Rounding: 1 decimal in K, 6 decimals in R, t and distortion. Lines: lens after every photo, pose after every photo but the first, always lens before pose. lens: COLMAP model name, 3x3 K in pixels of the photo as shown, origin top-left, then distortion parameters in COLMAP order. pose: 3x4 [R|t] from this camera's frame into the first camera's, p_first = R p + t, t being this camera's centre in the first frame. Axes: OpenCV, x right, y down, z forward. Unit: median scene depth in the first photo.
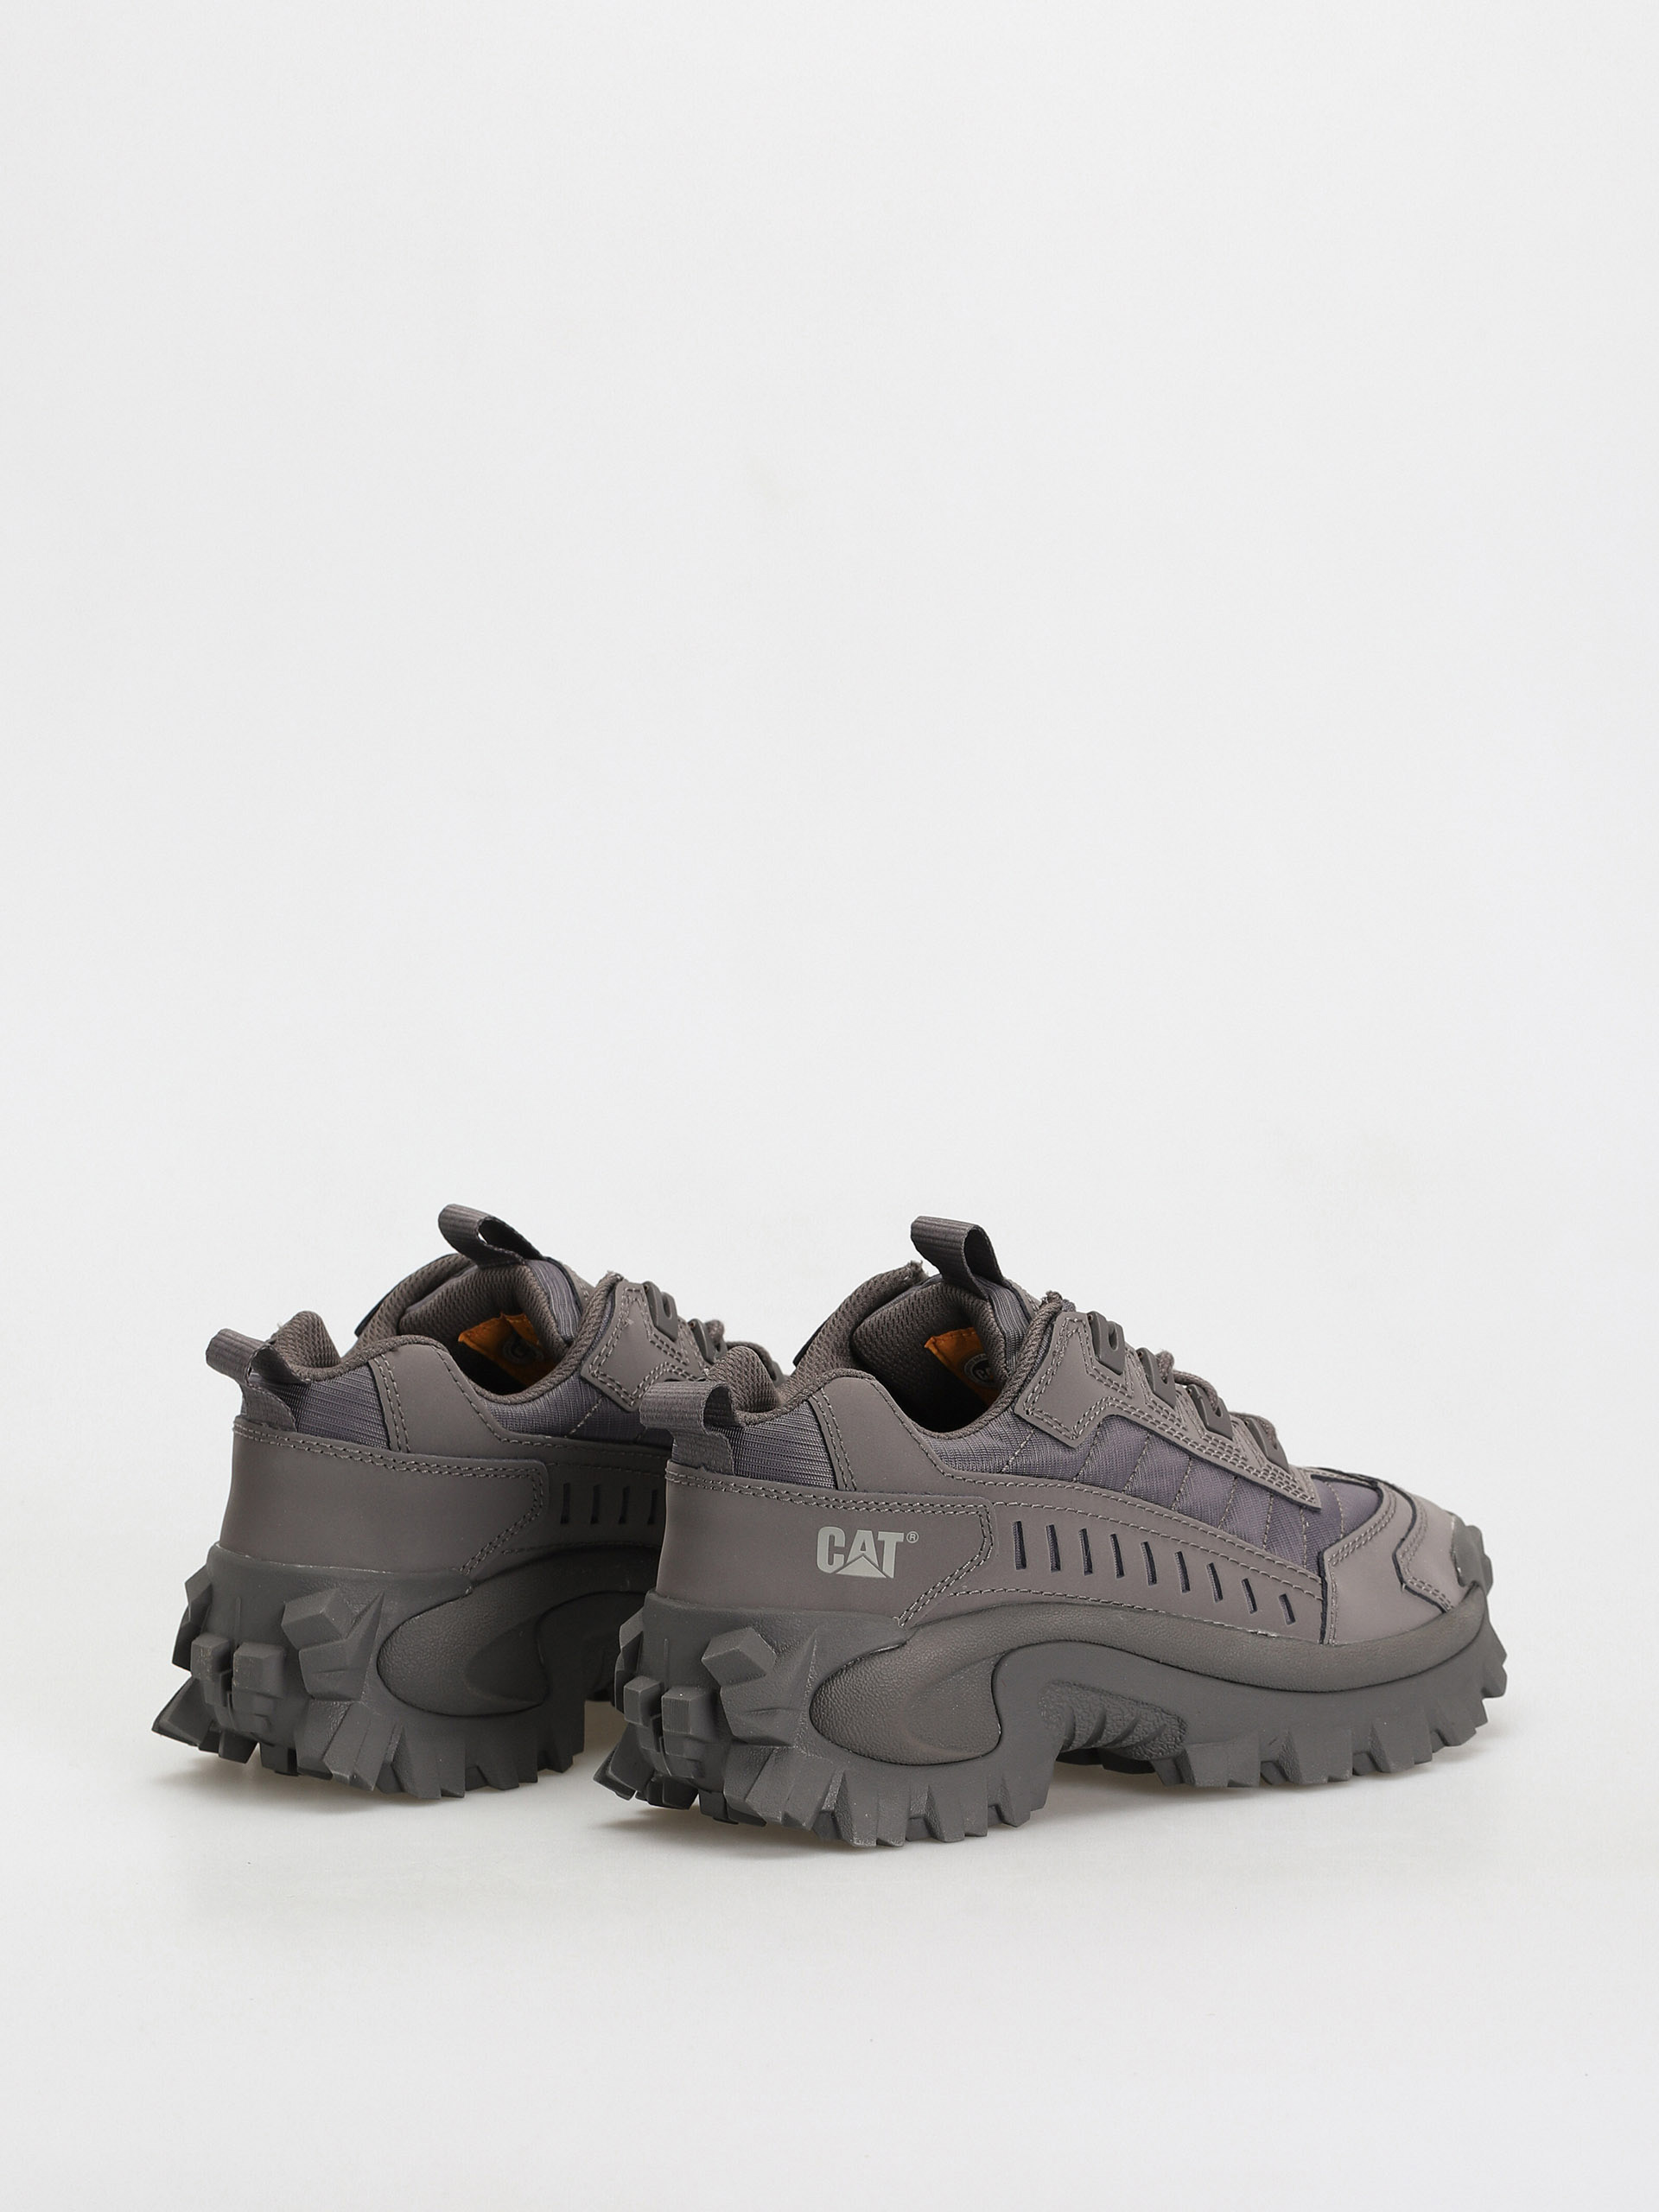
lens RADIAL K [[8748.3, 0, 829.5], [0, 8748.3, 1106.0], [0, 0, 1]] dist [0.079242, 0.278537]
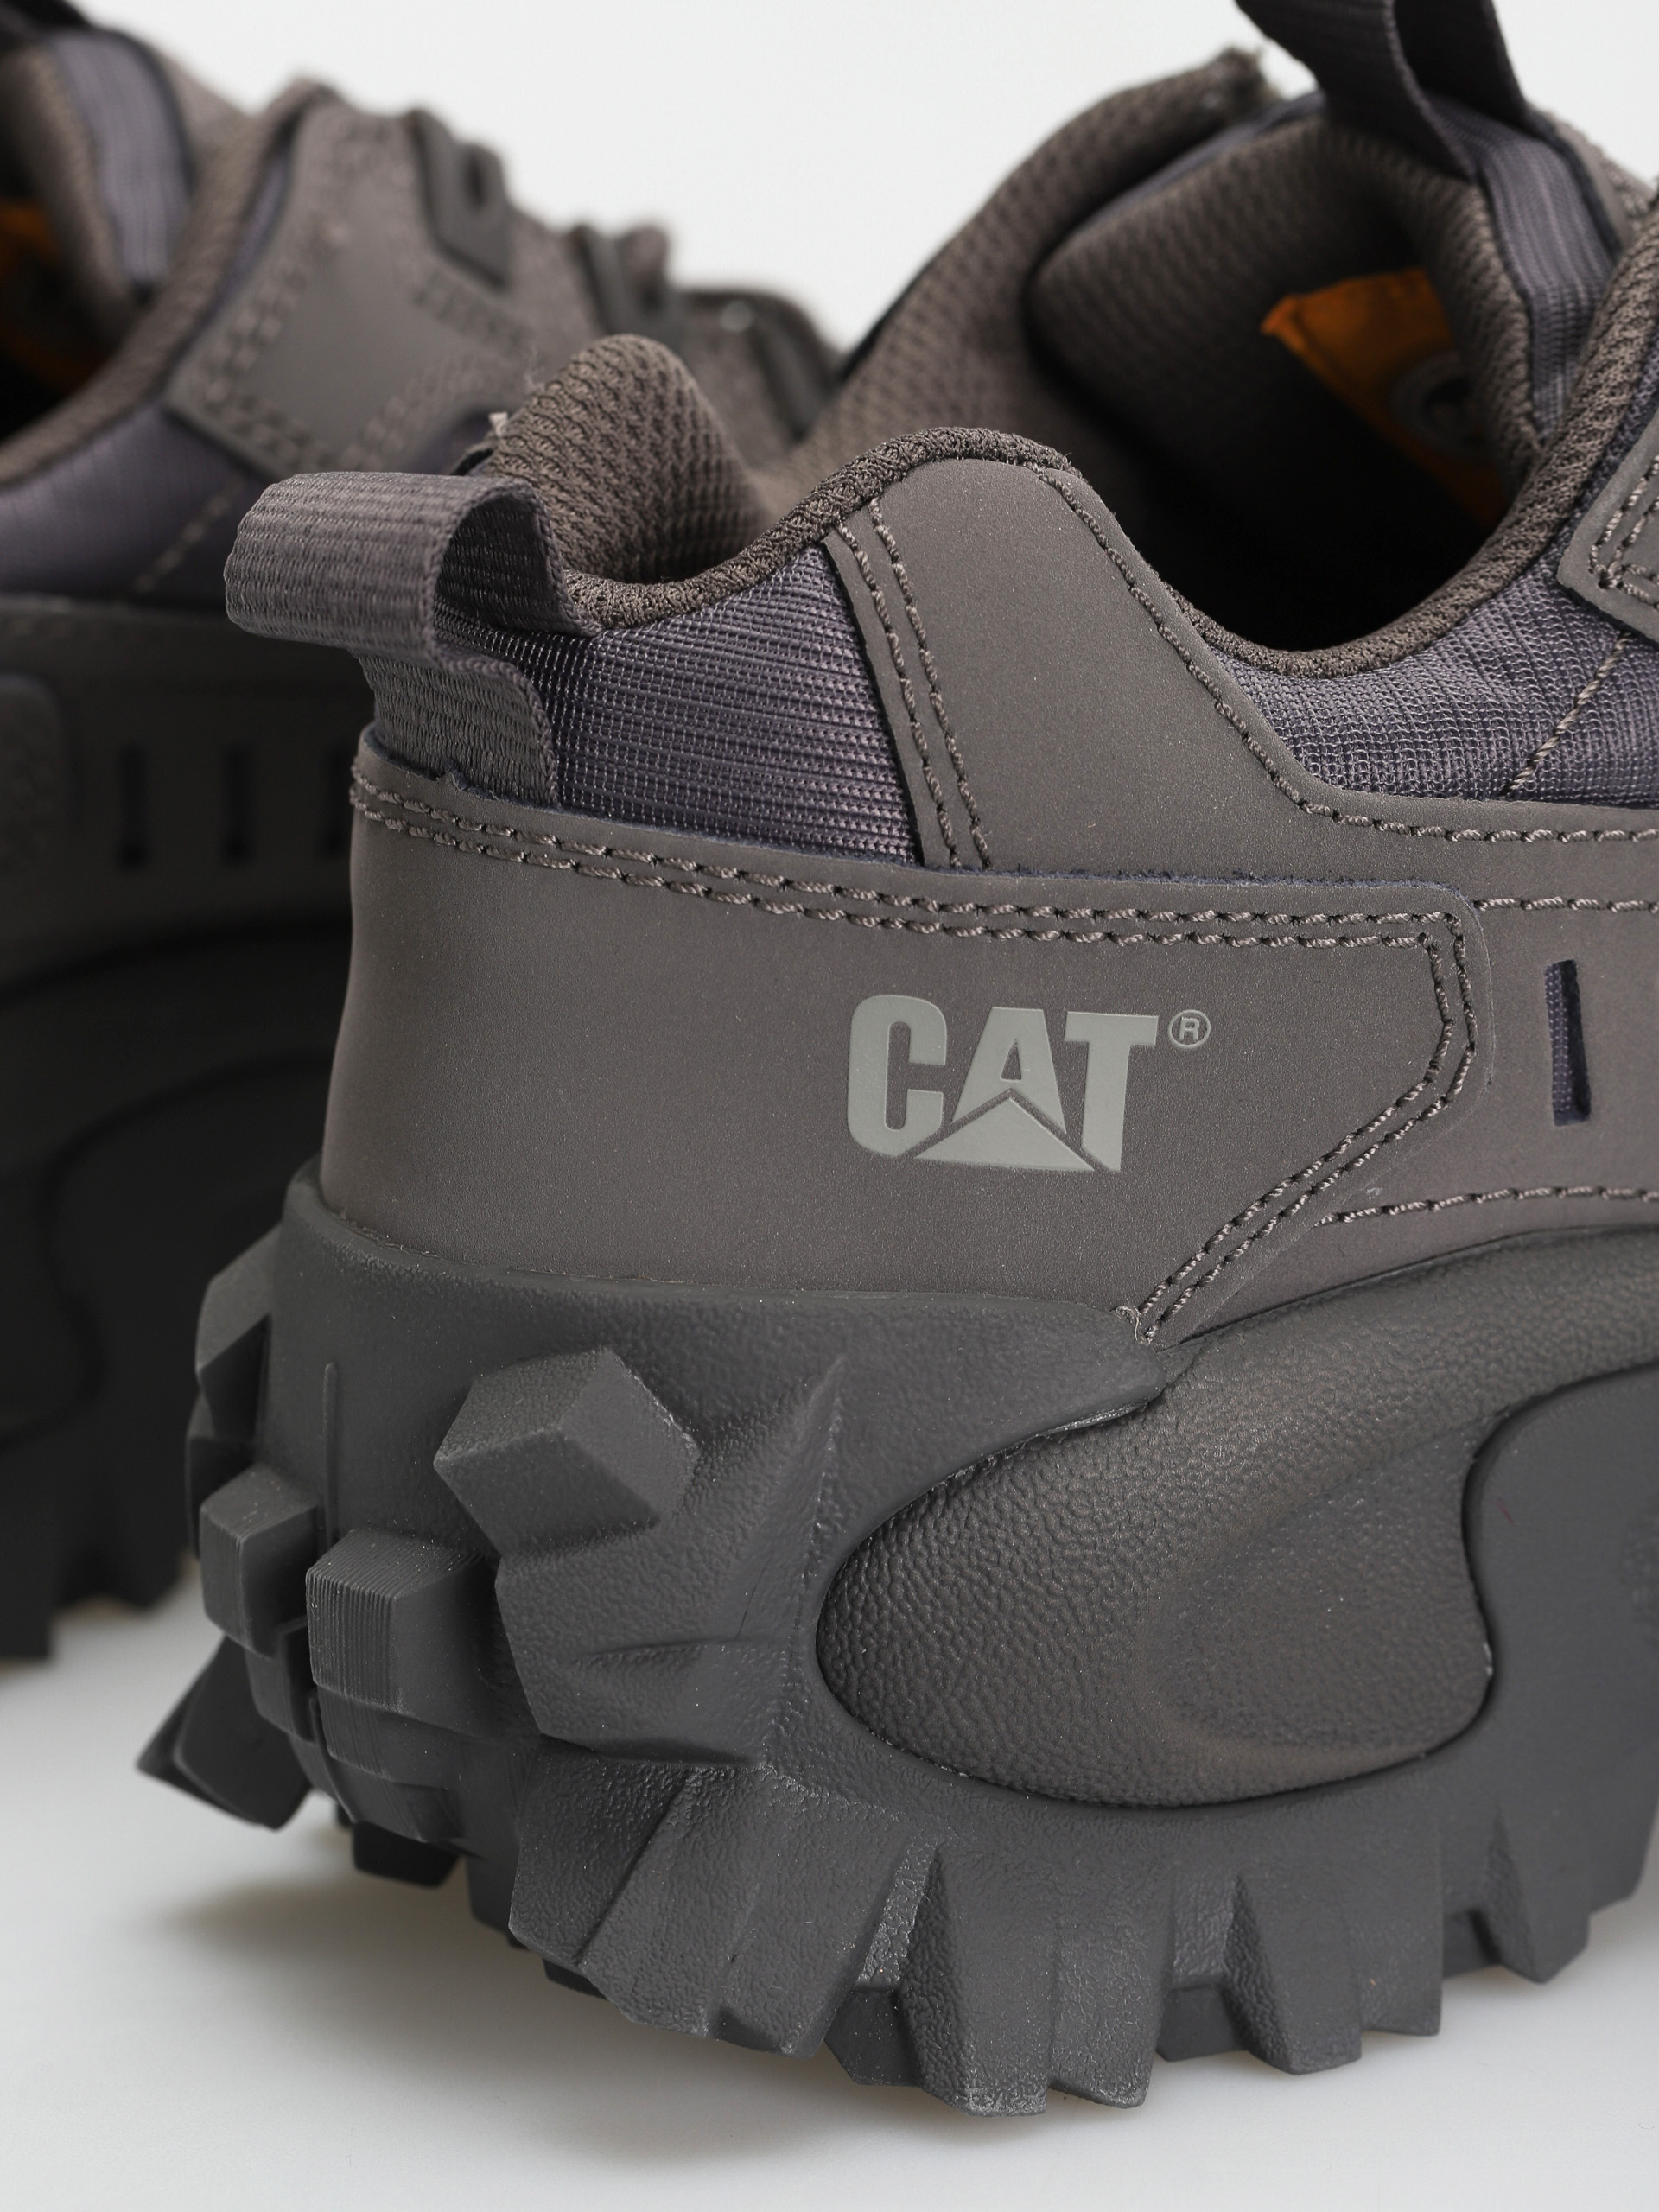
lens RADIAL K [[8748.3, 0, 829.5], [0, 8748.3, 1106.0], [0, 0, 1]] dist [0.079242, 0.278537]
pose [[0.998190, 0.013800, -0.058528, 0.014424], [-0.005531, 0.990253, 0.139169, 0.012355], [0.059878, -0.138593, 0.988538, 0.716667]]
